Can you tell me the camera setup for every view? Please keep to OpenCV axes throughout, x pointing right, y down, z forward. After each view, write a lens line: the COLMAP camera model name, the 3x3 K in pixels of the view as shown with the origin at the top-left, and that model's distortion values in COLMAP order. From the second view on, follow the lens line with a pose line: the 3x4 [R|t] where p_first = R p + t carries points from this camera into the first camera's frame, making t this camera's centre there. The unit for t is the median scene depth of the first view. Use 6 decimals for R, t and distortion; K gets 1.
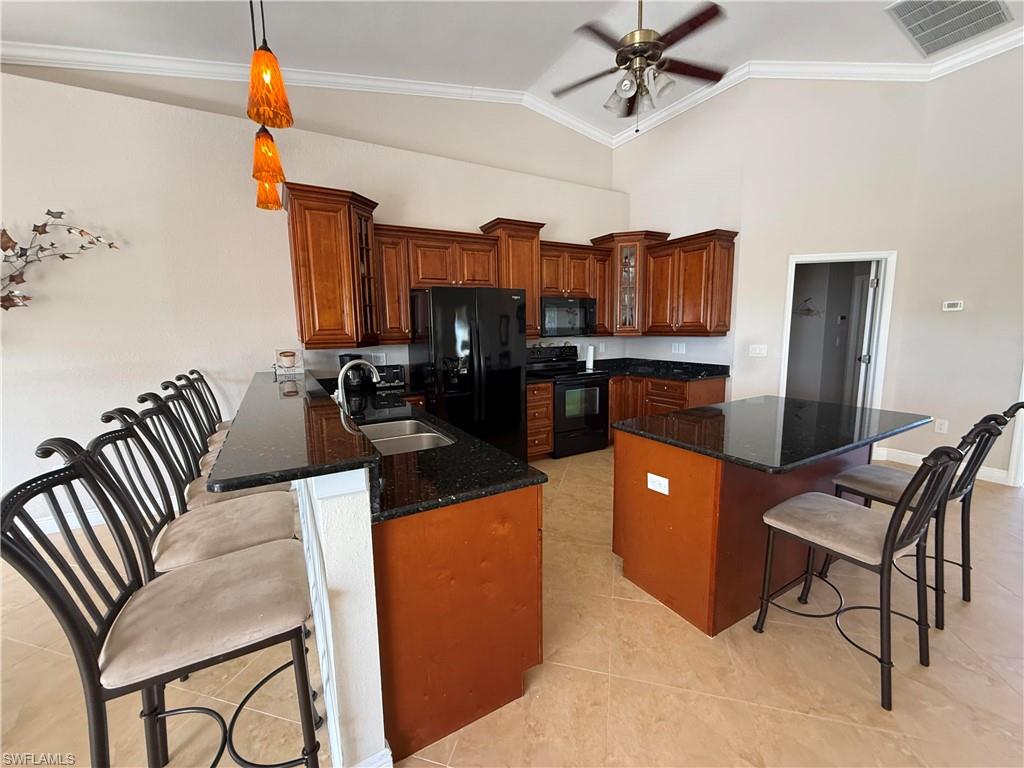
lens RADIAL K [[412.4, 0, 513.6], [0, 412.4, 393.8], [0, 0, 1]] dist [0.000570, 0.000096]
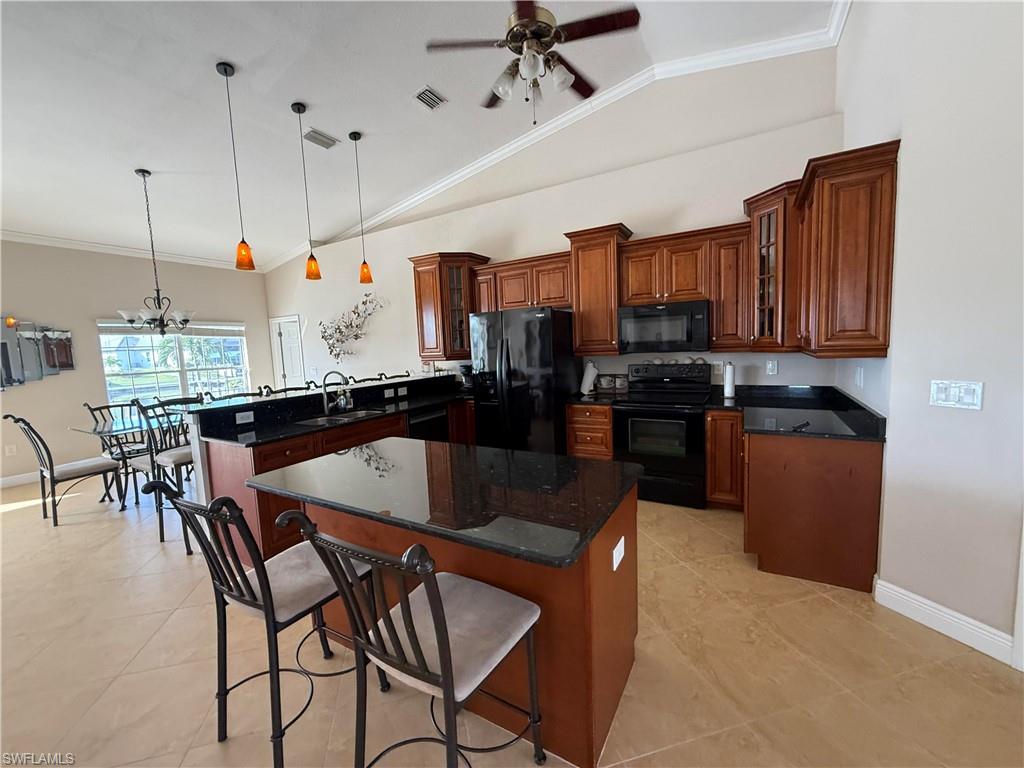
lens RADIAL K [[405.6, 0, 512.0], [0, 405.6, 384.0], [0, 0, 1]] dist [0.000128, 0.000007]
pose [[0.494581, 0.082213, -0.865235, 0.634594], [-0.109410, 0.993486, 0.031859, -0.067754], [0.862218, 0.078909, 0.500354, 0.348381]]
